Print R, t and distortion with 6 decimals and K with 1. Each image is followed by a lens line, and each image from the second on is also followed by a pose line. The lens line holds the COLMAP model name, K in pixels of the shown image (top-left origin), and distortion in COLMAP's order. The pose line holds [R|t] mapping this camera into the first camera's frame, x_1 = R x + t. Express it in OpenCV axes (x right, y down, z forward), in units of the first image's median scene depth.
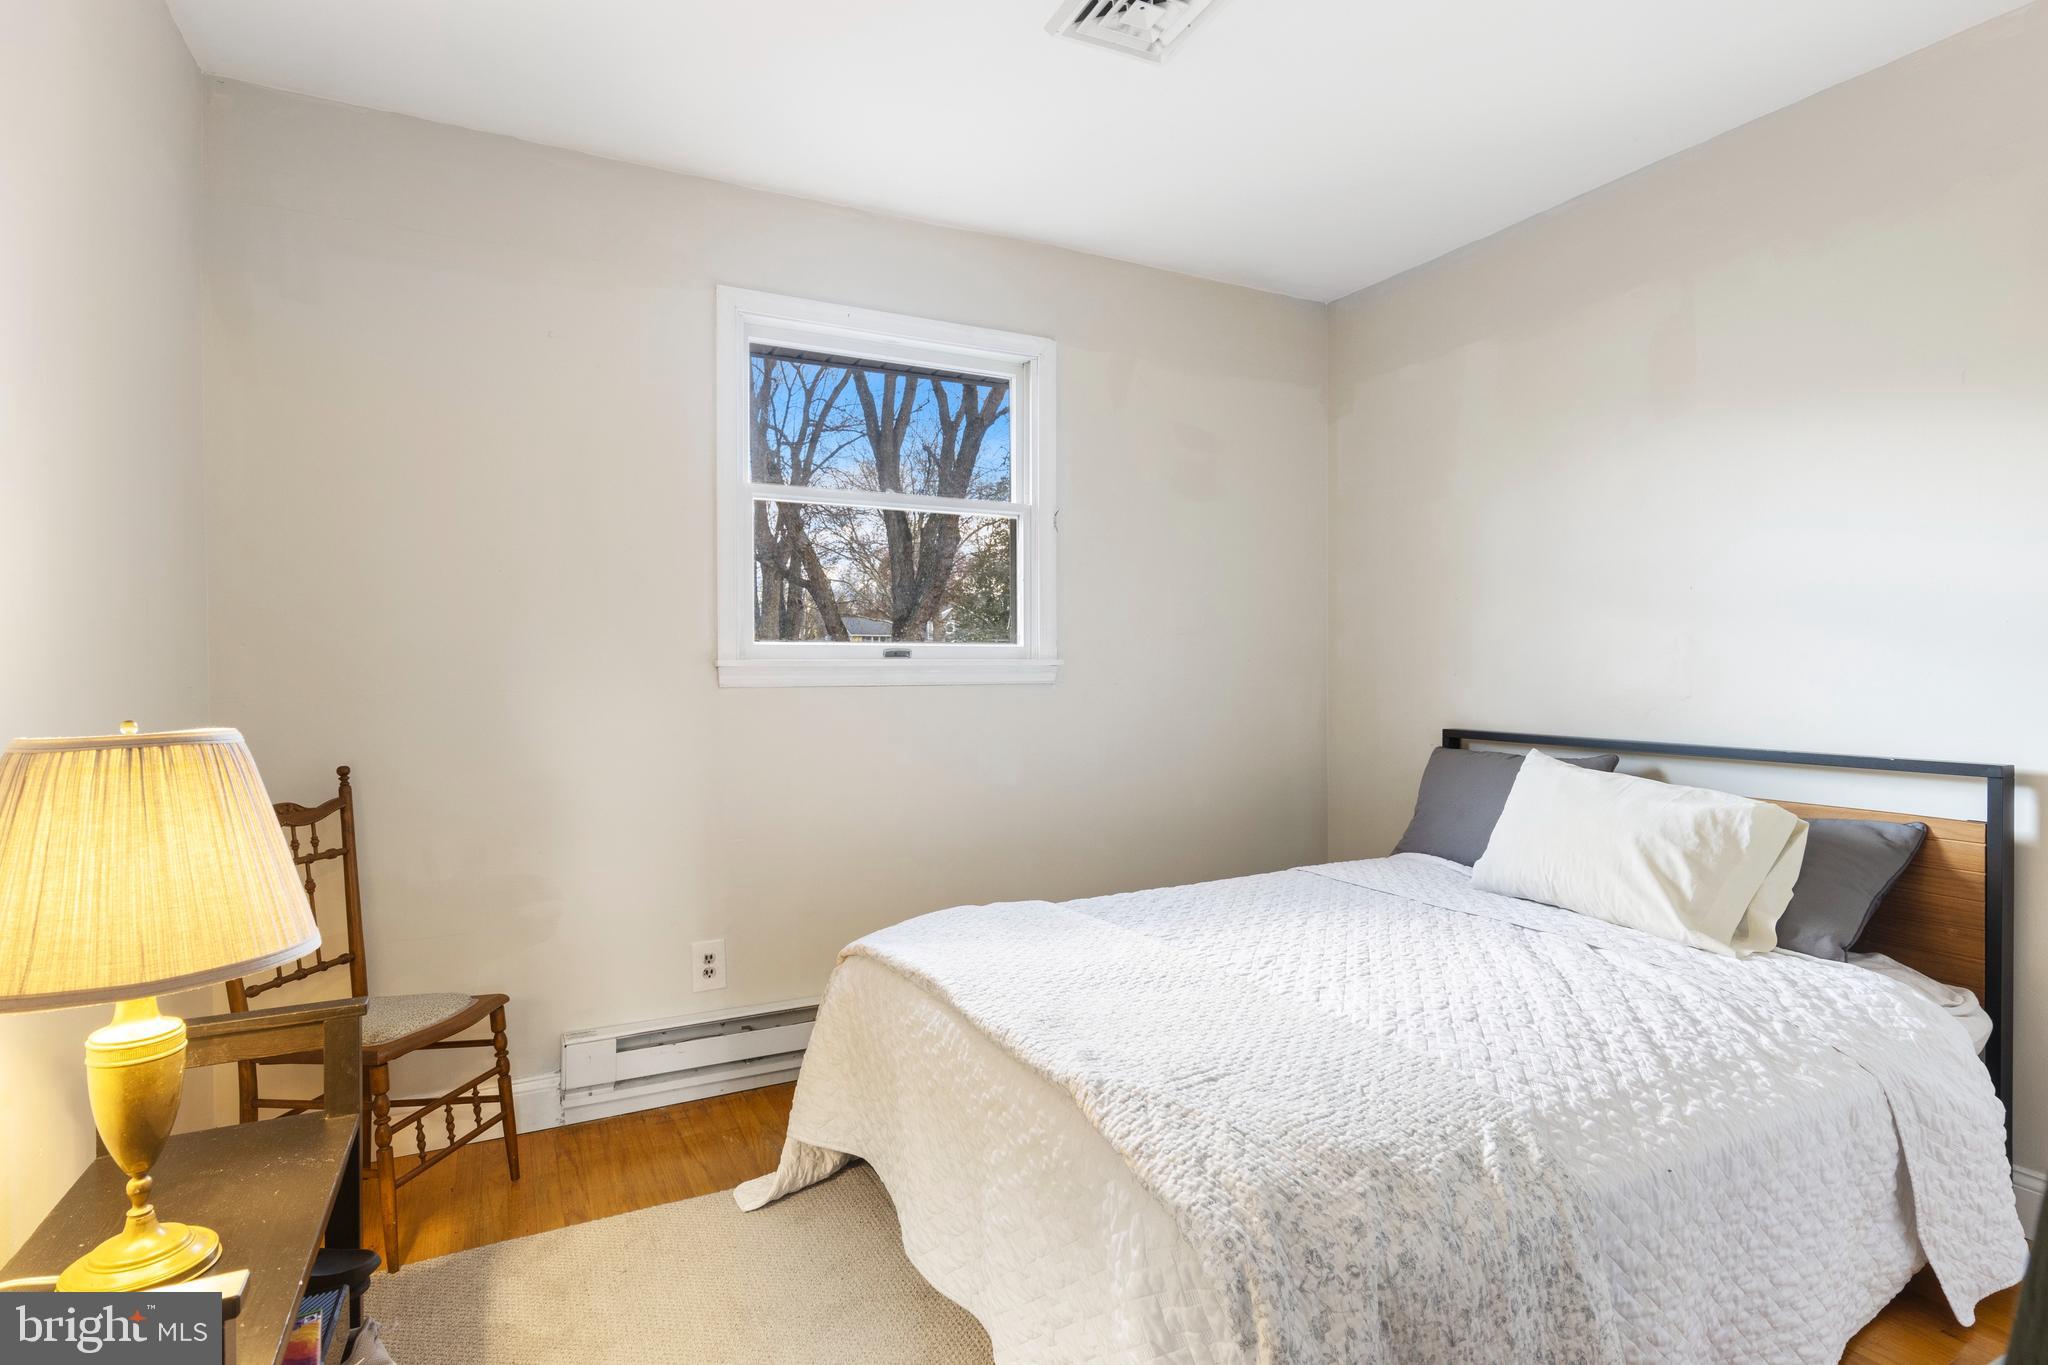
lens RADIAL K [[1036.8, 0, 1022.7], [0, 1036.8, 672.5], [0, 0, 1]] dist [0.002220, -0.001223]
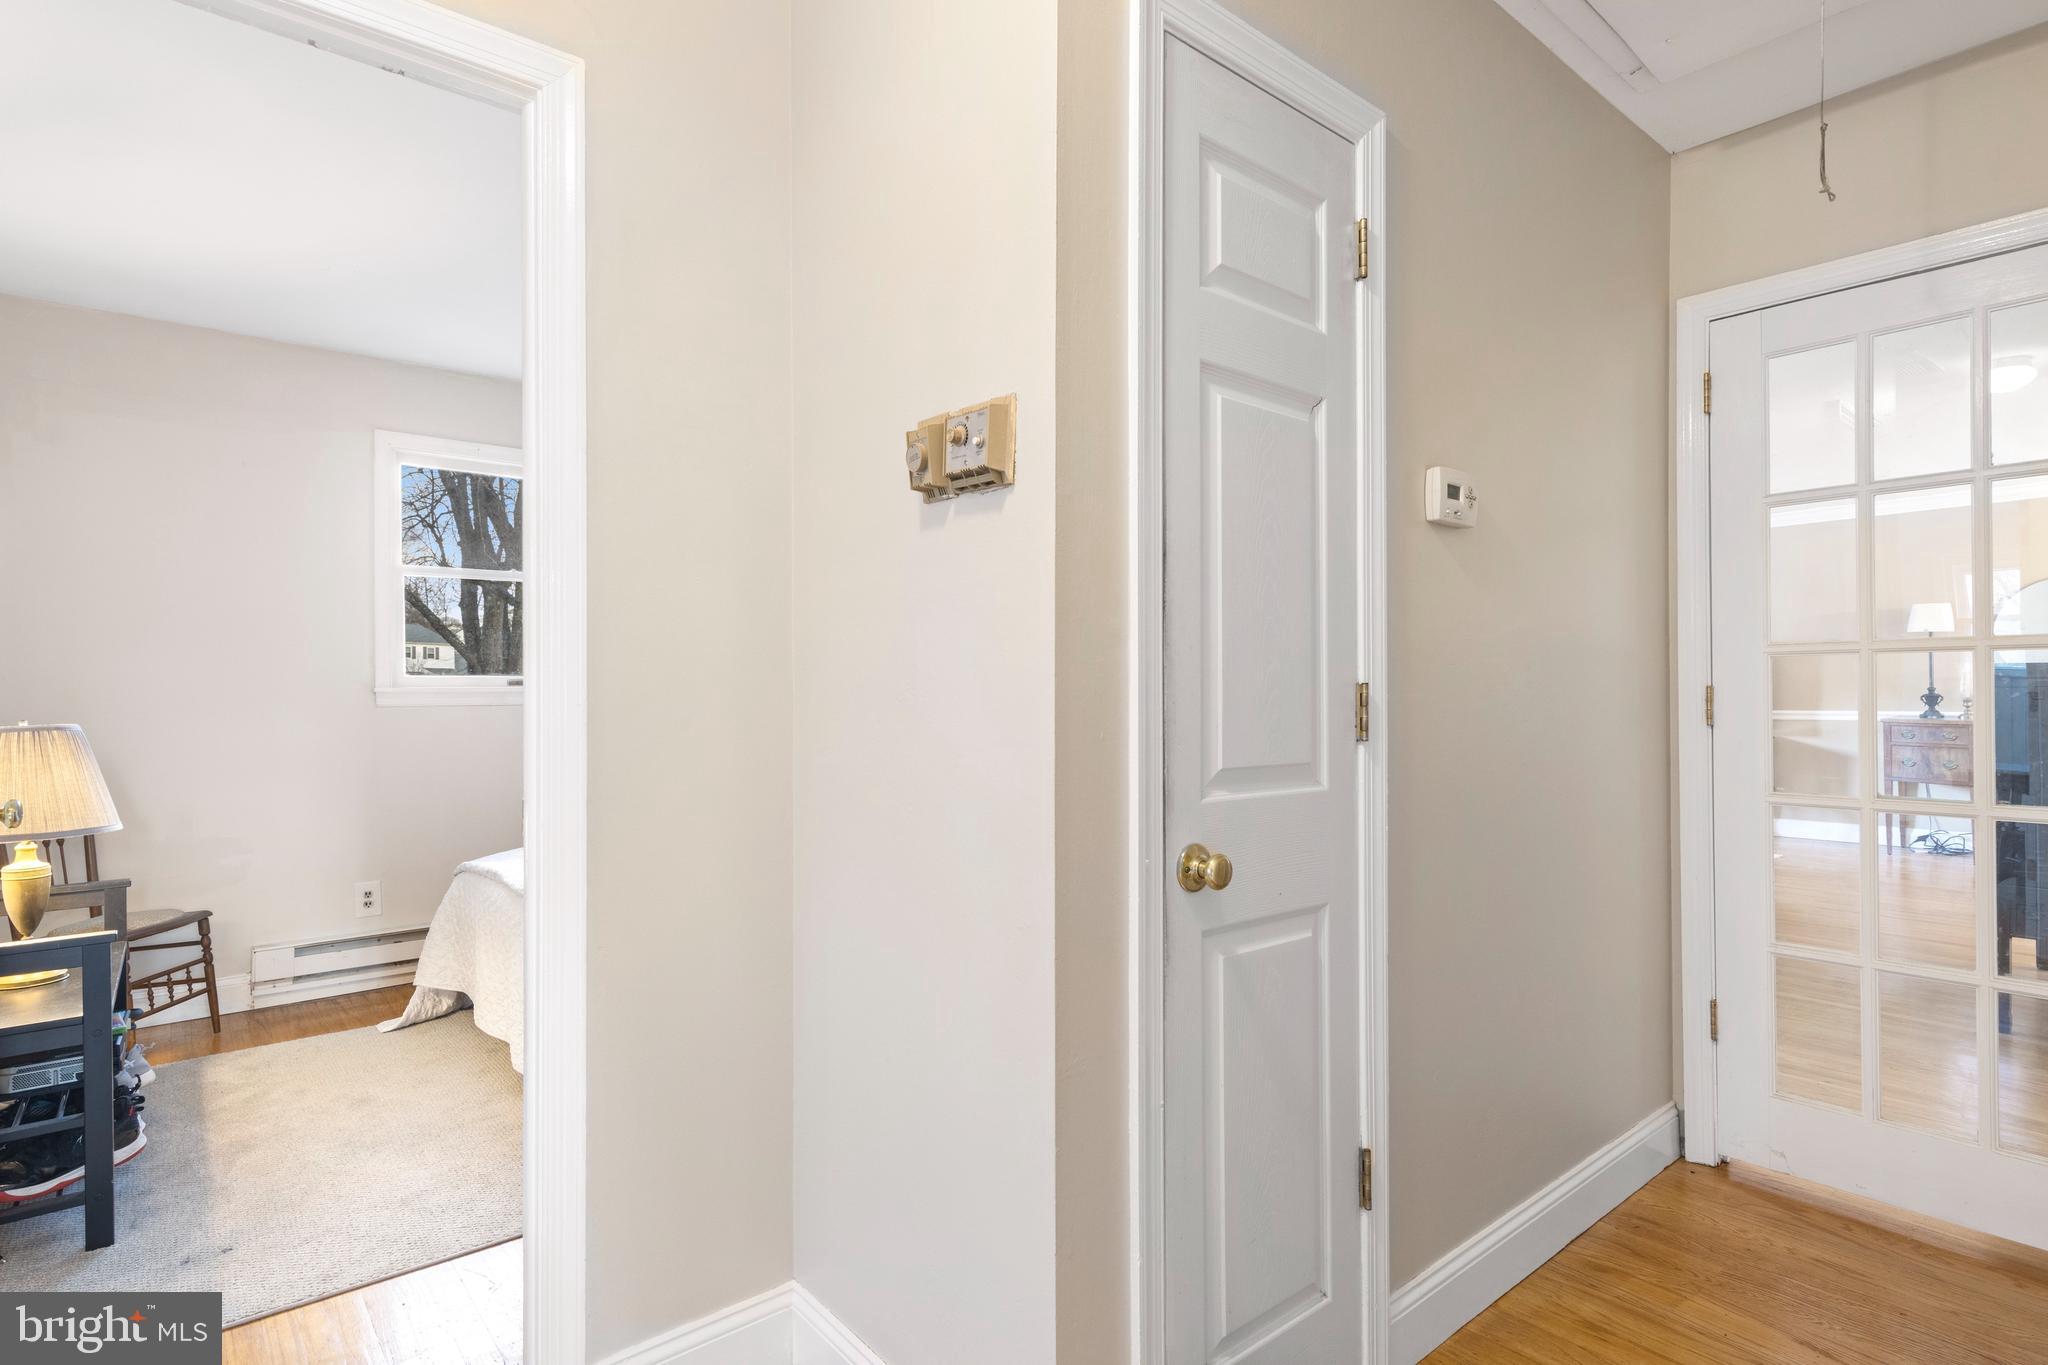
lens RADIAL K [[1036.8, 0, 1027.4], [0, 1036.8, 691.2], [0, 0, 1]] dist [0.002220, -0.001223]
pose [[0.974032, 0.000460, 0.226410, 0.316904], [0.000330, 0.999994, -0.003453, -0.002053], [-0.226410, 0.003438, 0.974026, -0.738518]]
